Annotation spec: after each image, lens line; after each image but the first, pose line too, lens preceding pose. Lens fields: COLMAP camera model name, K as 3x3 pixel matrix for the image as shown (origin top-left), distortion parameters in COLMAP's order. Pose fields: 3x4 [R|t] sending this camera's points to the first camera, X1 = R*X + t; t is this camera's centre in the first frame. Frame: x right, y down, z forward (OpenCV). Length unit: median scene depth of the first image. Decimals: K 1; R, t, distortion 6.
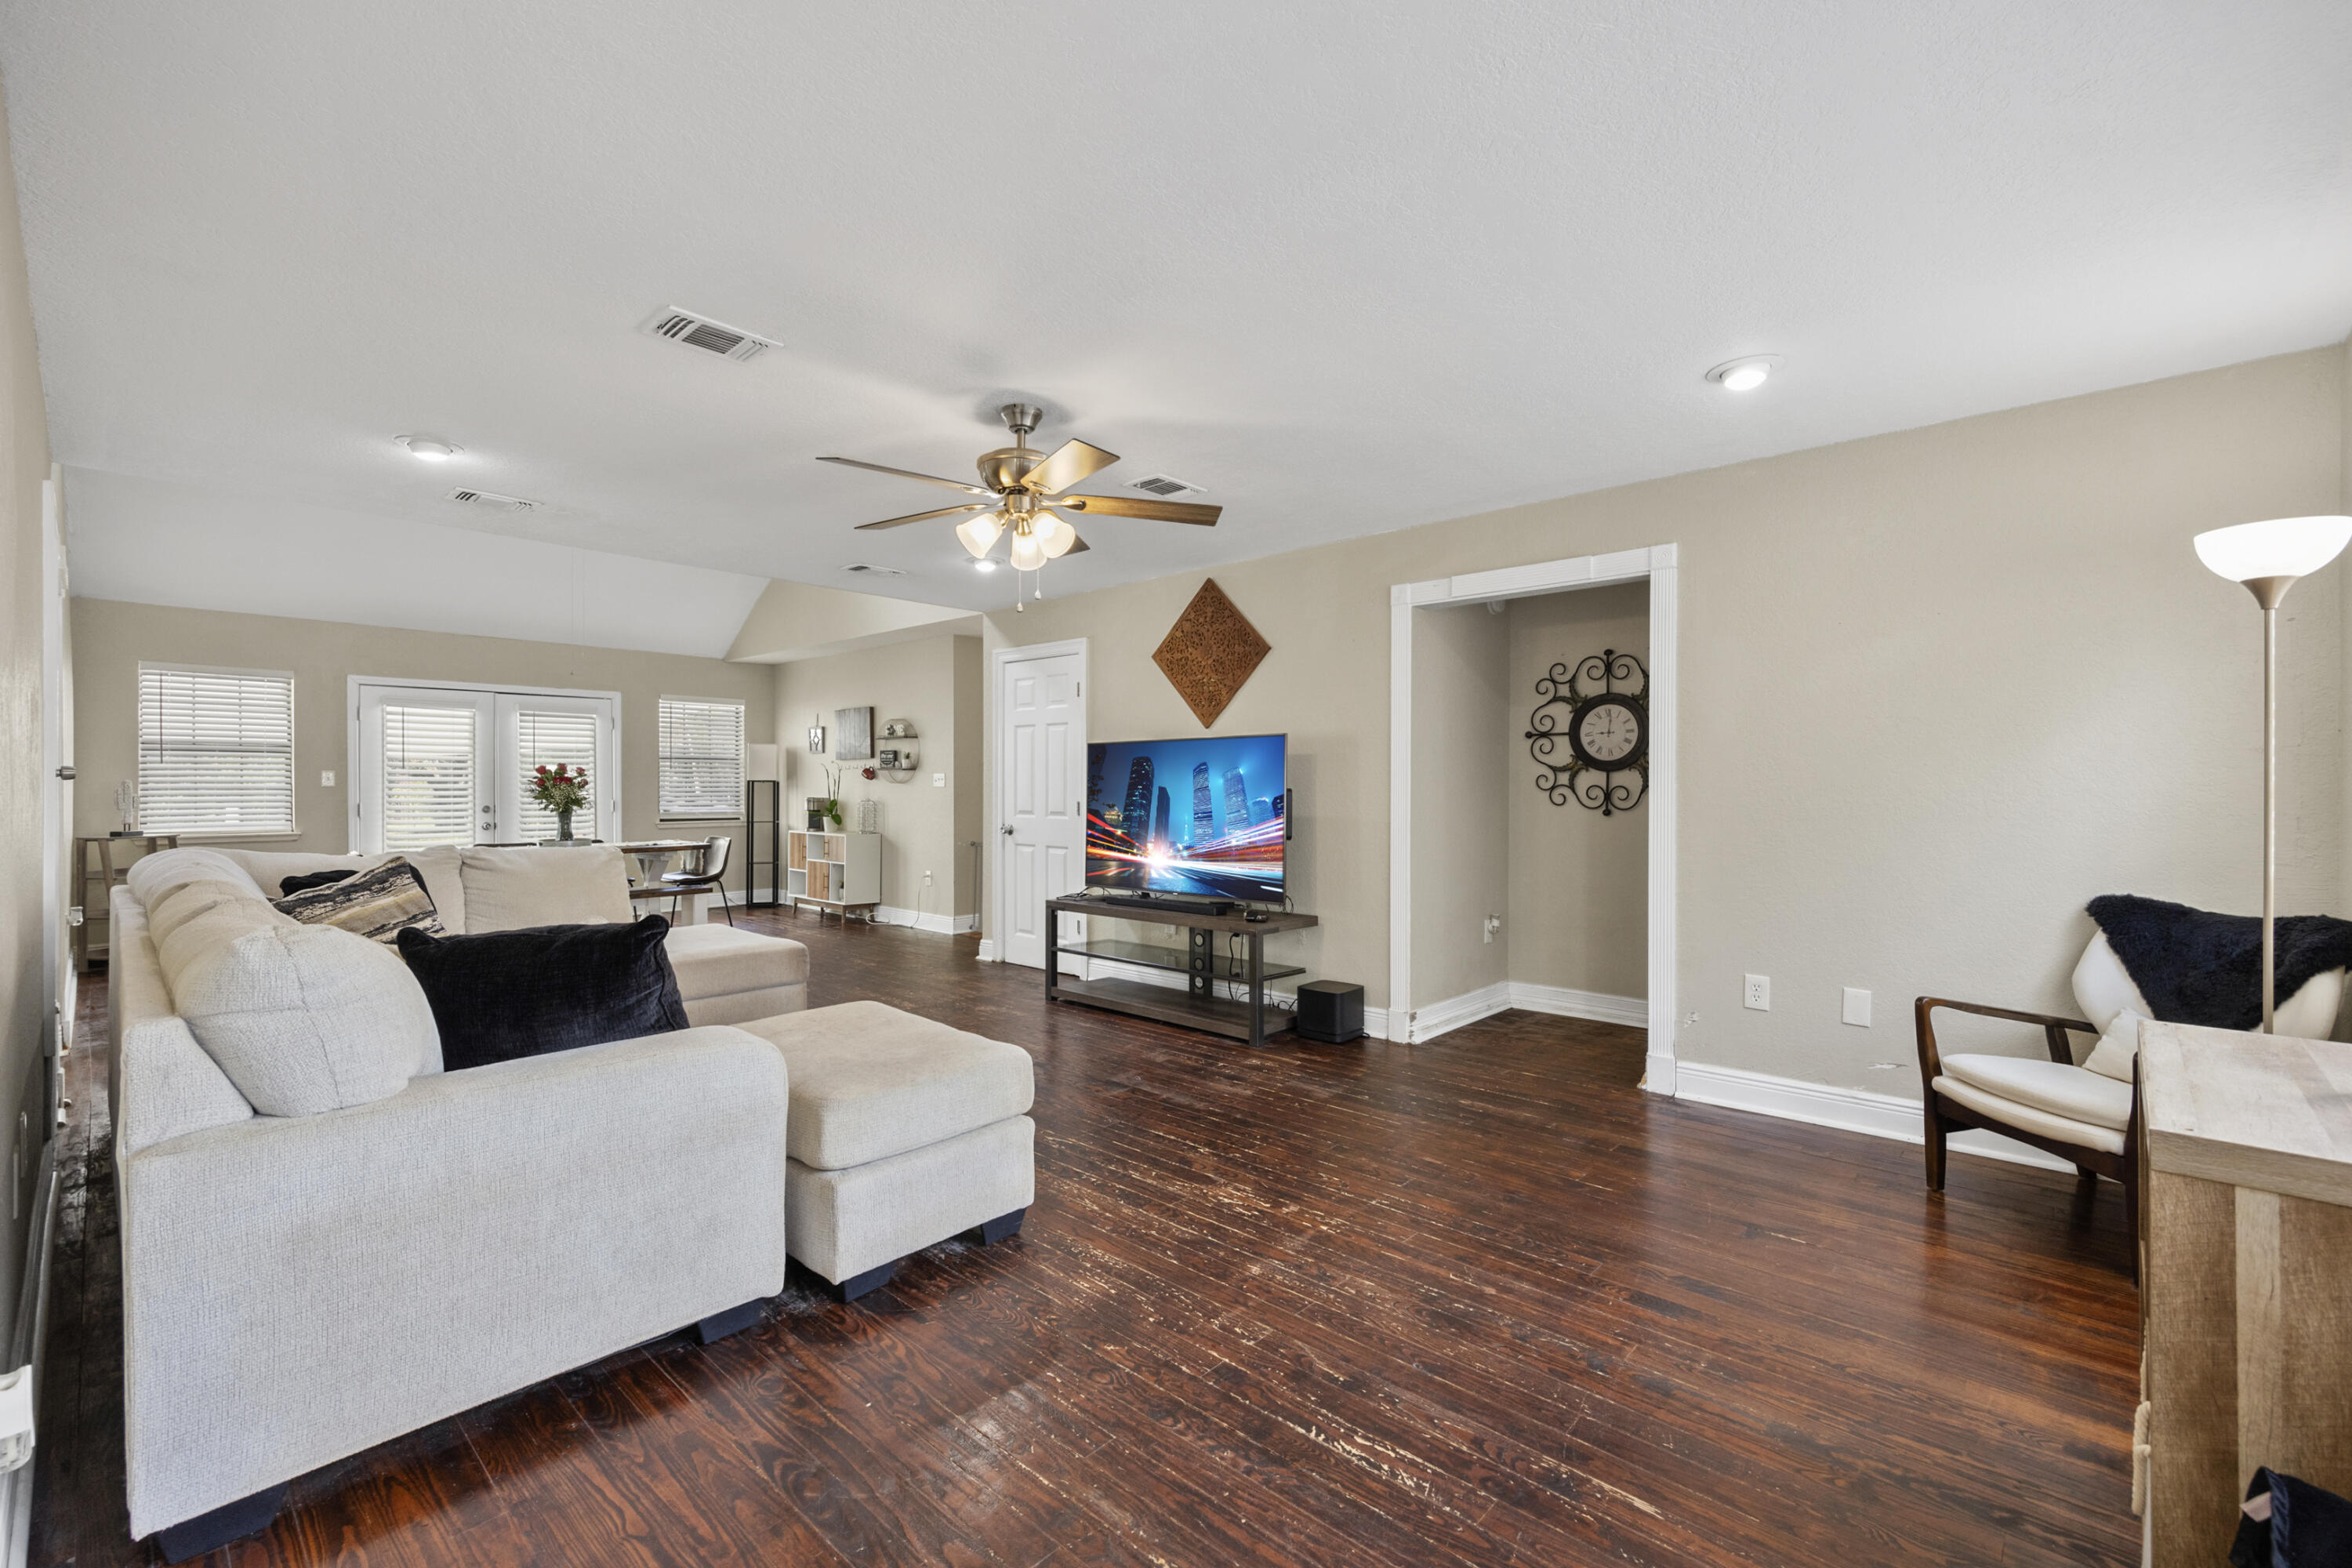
lens RADIAL K [[1010.8, 0, 1172.6], [0, 1010.8, 782.8], [0, 0, 1]] dist [-0.000328, -0.000015]
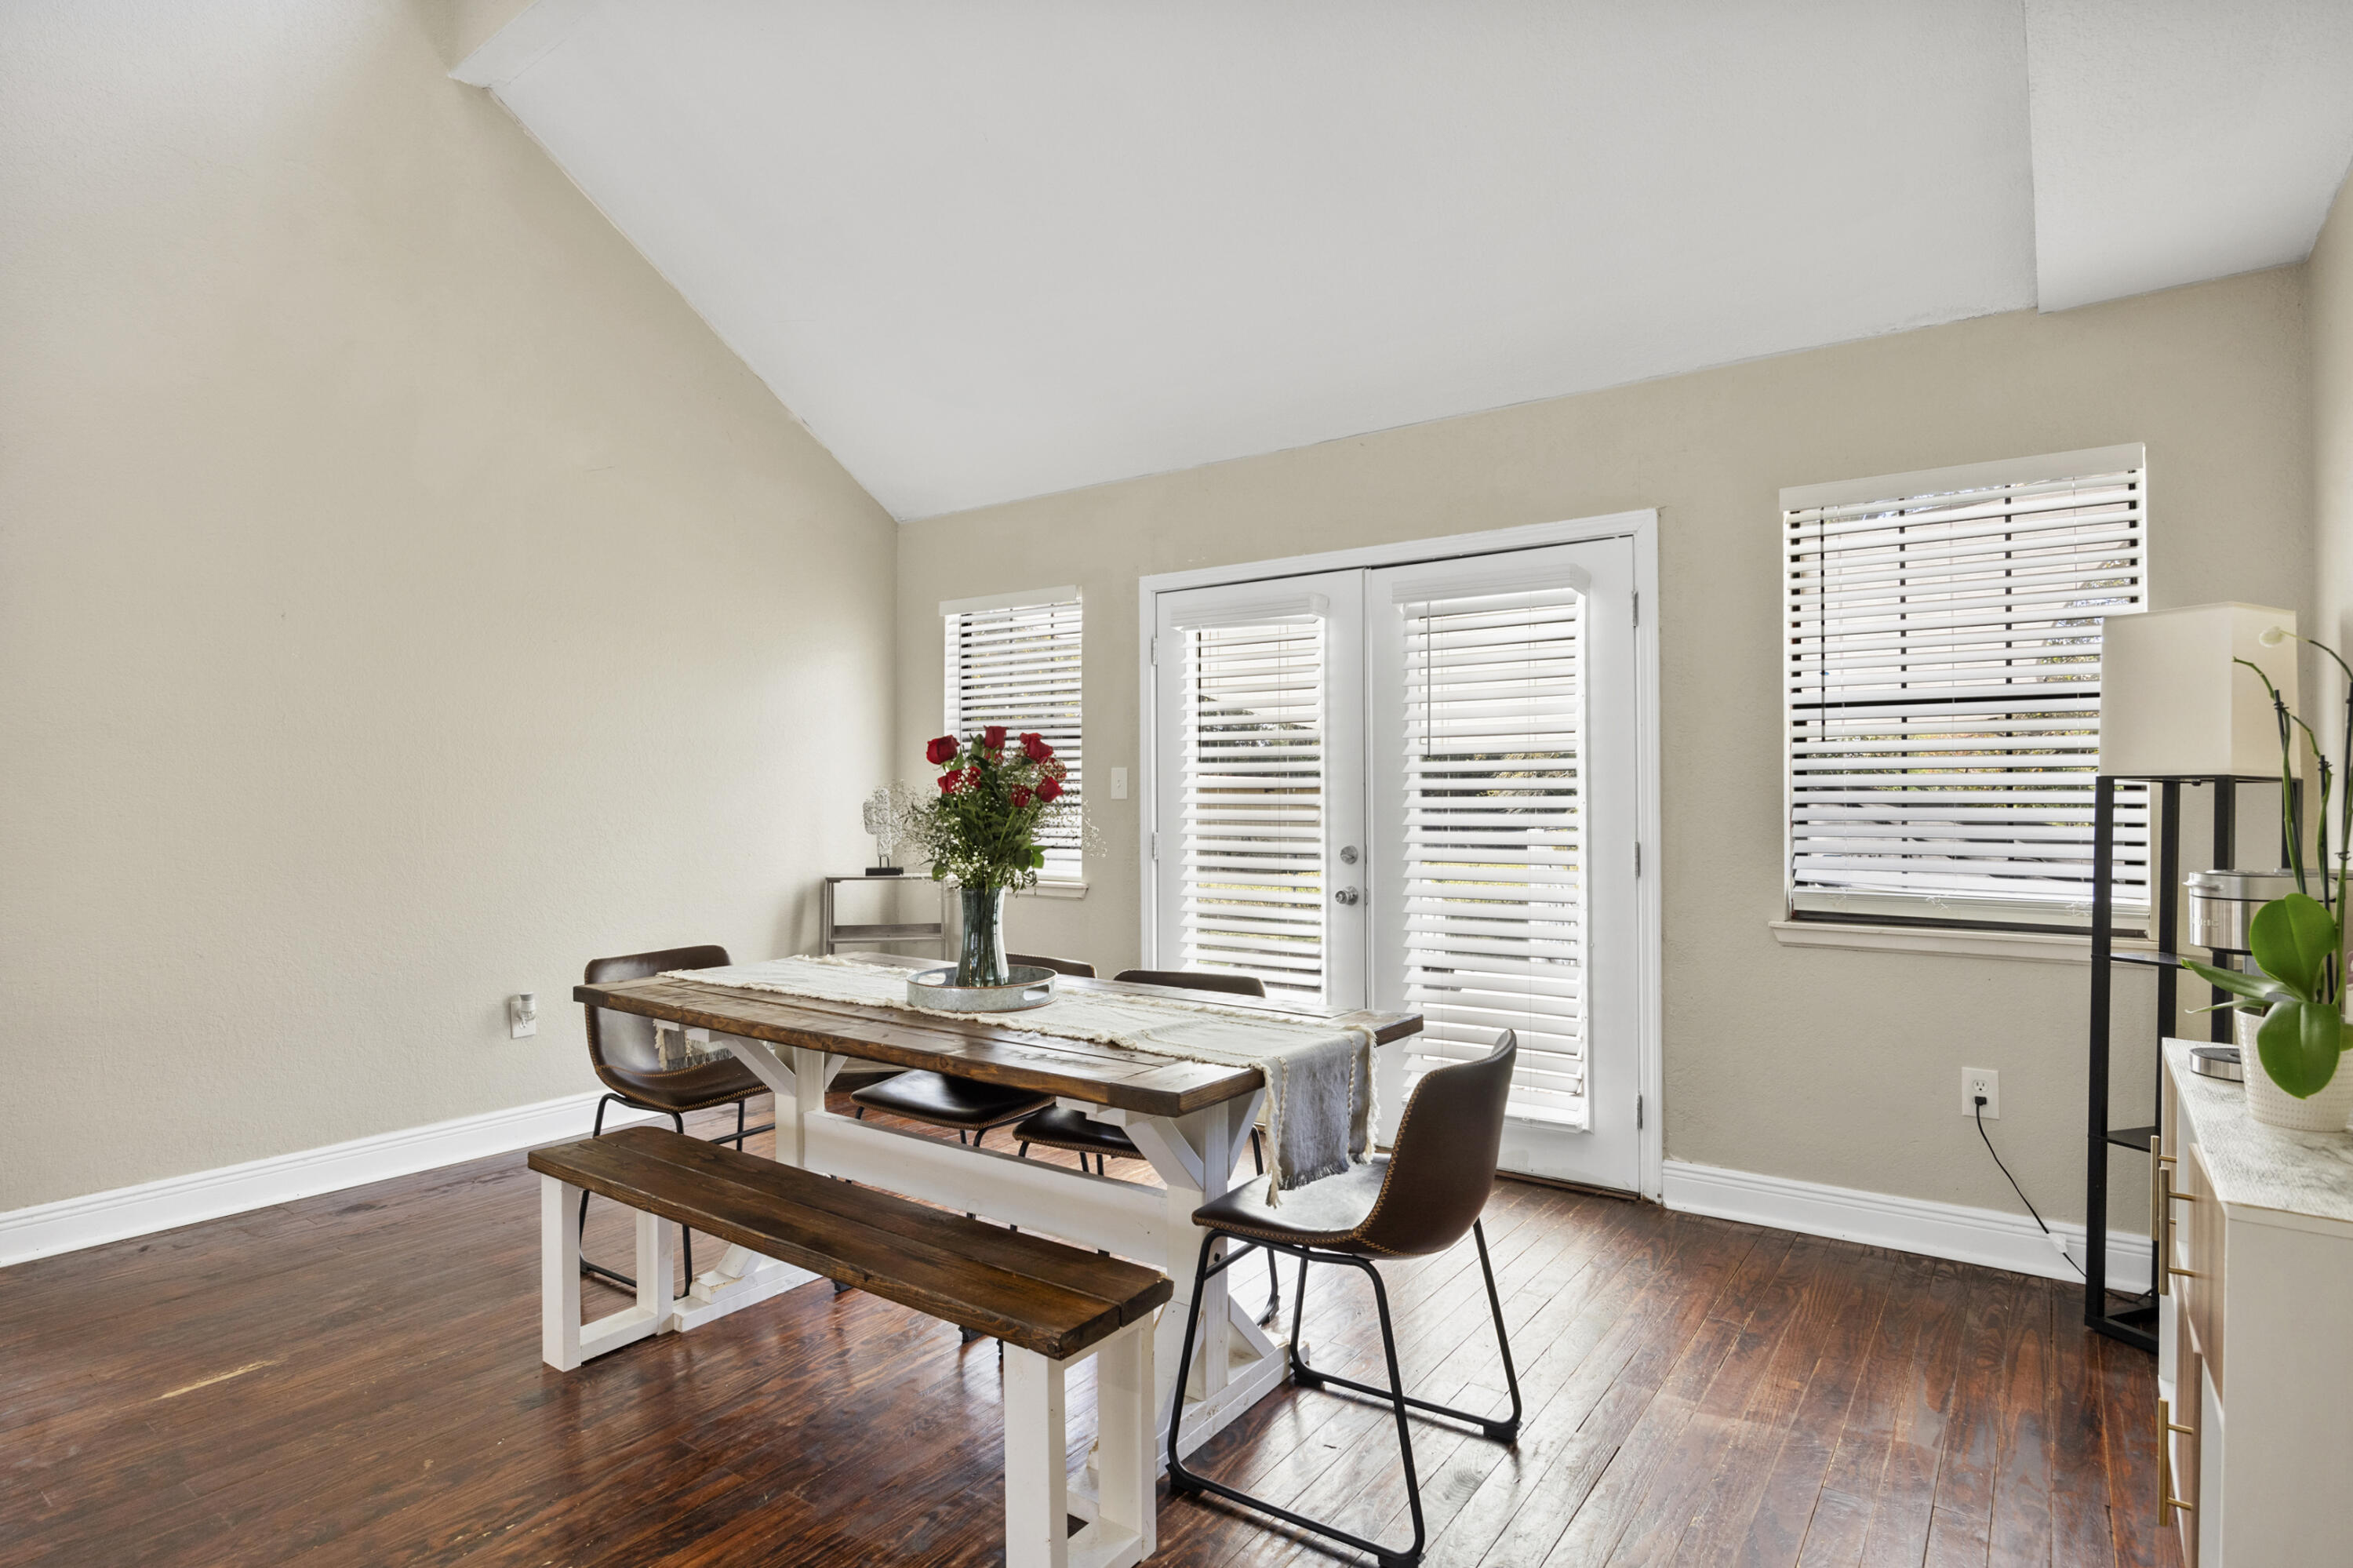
lens RADIAL K [[1226.7, 0, 1173.7], [0, 1226.7, 792.4], [0, 0, 1]] dist [-0.006902, -0.000741]
pose [[0.124705, -0.007270, -0.992167, -0.202289], [0.000866, 0.999974, -0.007219, 0.004768], [0.992193, 0.000041, 0.124708, 0.912878]]
